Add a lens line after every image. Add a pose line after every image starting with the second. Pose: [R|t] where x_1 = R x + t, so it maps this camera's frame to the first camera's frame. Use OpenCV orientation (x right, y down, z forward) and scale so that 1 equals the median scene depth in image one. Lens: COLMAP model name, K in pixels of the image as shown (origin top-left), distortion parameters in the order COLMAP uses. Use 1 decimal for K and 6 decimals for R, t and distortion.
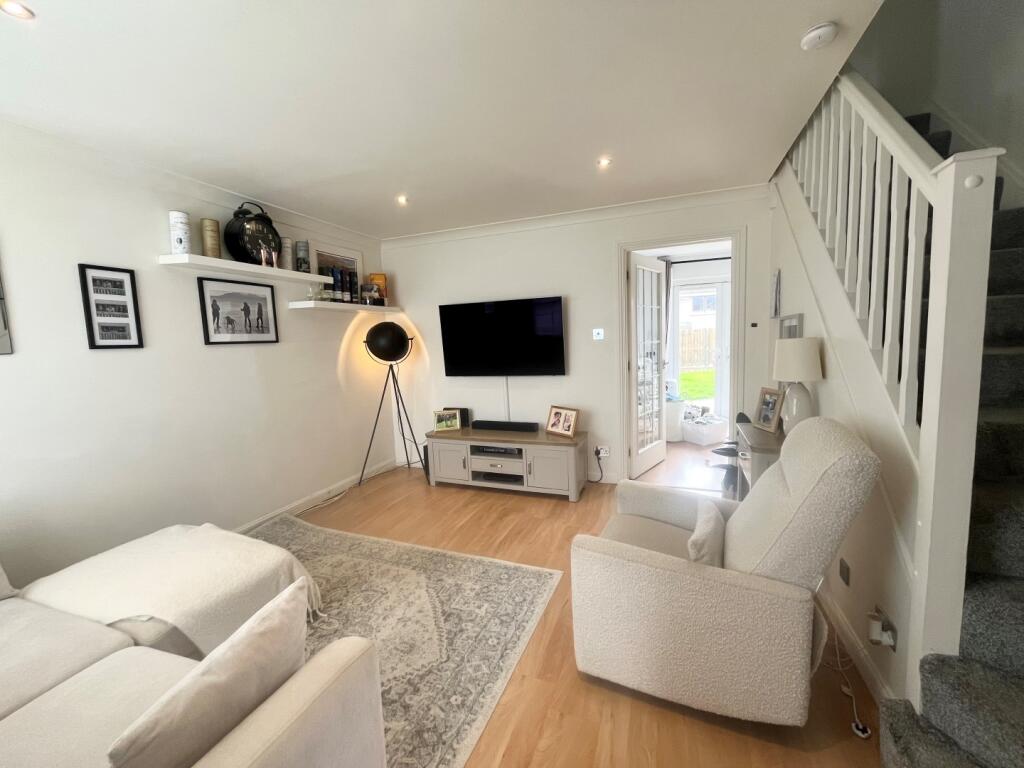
lens RADIAL K [[415.3, 0, 512.9], [0, 415.3, 382.7], [0, 0, 1]] dist [-0.002388, -0.000045]
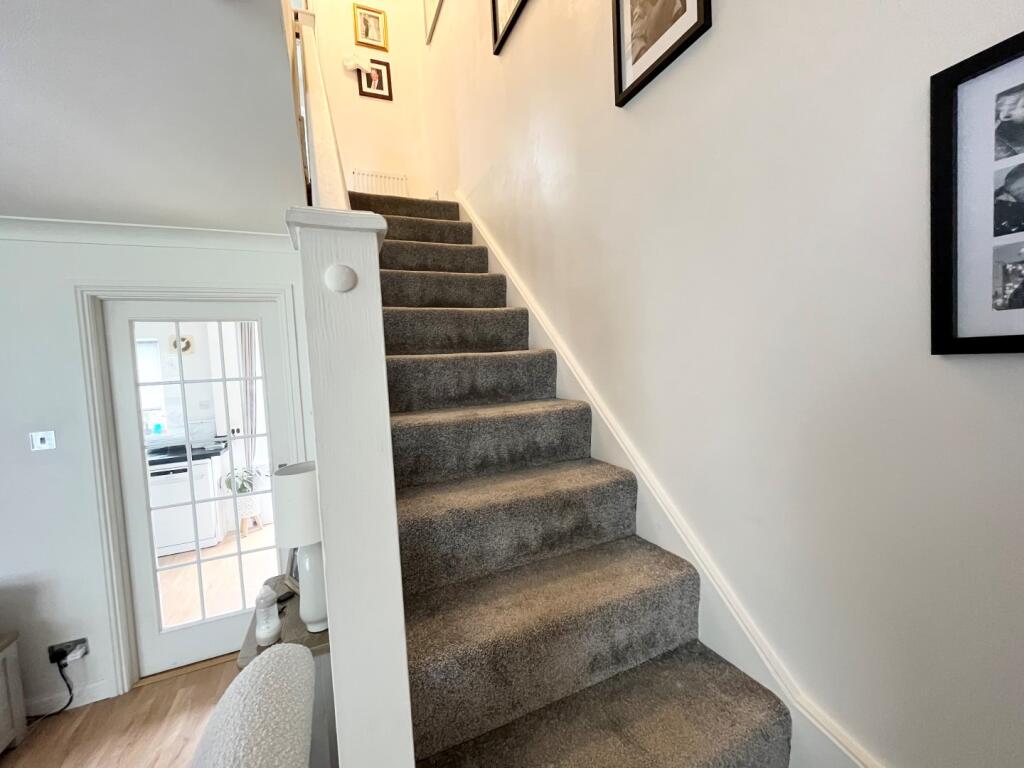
lens RADIAL K [[415.3, 0, 512.9], [0, 415.3, 382.7], [0, 0, 1]] dist [-0.002388, -0.000045]
pose [[0.710636, -0.030812, 0.702885, 0.347241], [0.103541, 0.992743, -0.061165, -0.124332], [-0.695899, 0.116244, 0.708669, 0.216549]]
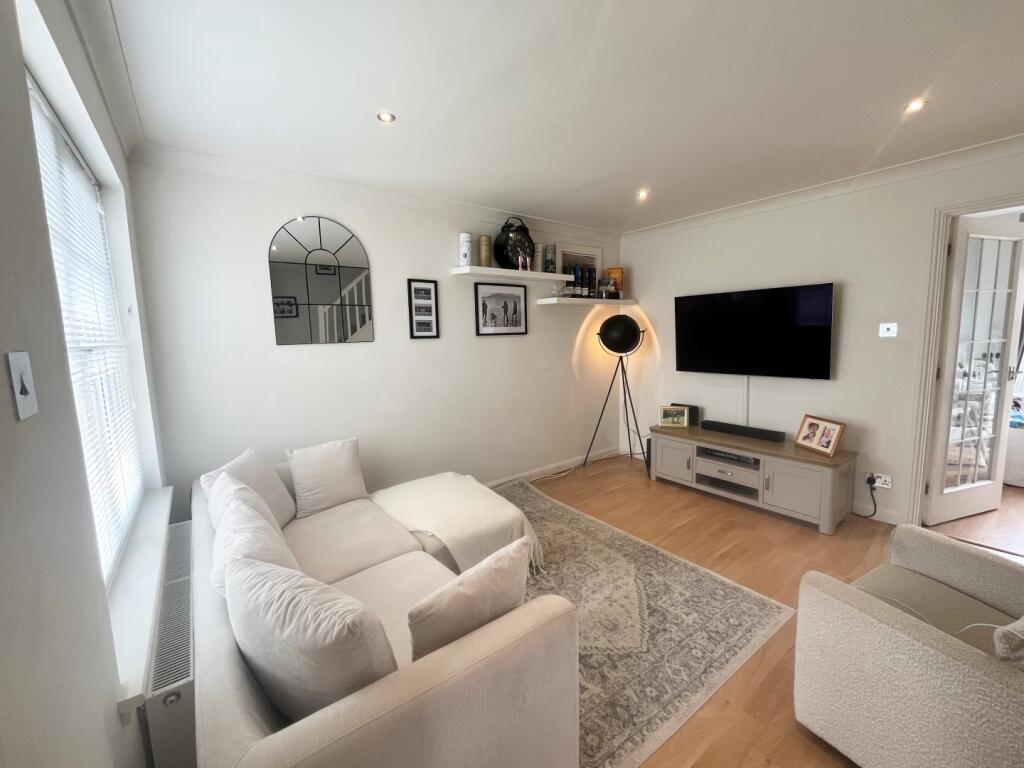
lens RADIAL K [[415.3, 0, 512.9], [0, 415.3, 382.7], [0, 0, 1]] dist [-0.002388, -0.000045]
pose [[0.851319, 0.079335, -0.518615, 0.024955], [-0.062380, 0.996795, 0.050087, -0.018345], [0.520926, -0.010289, 0.853540, -0.029522]]
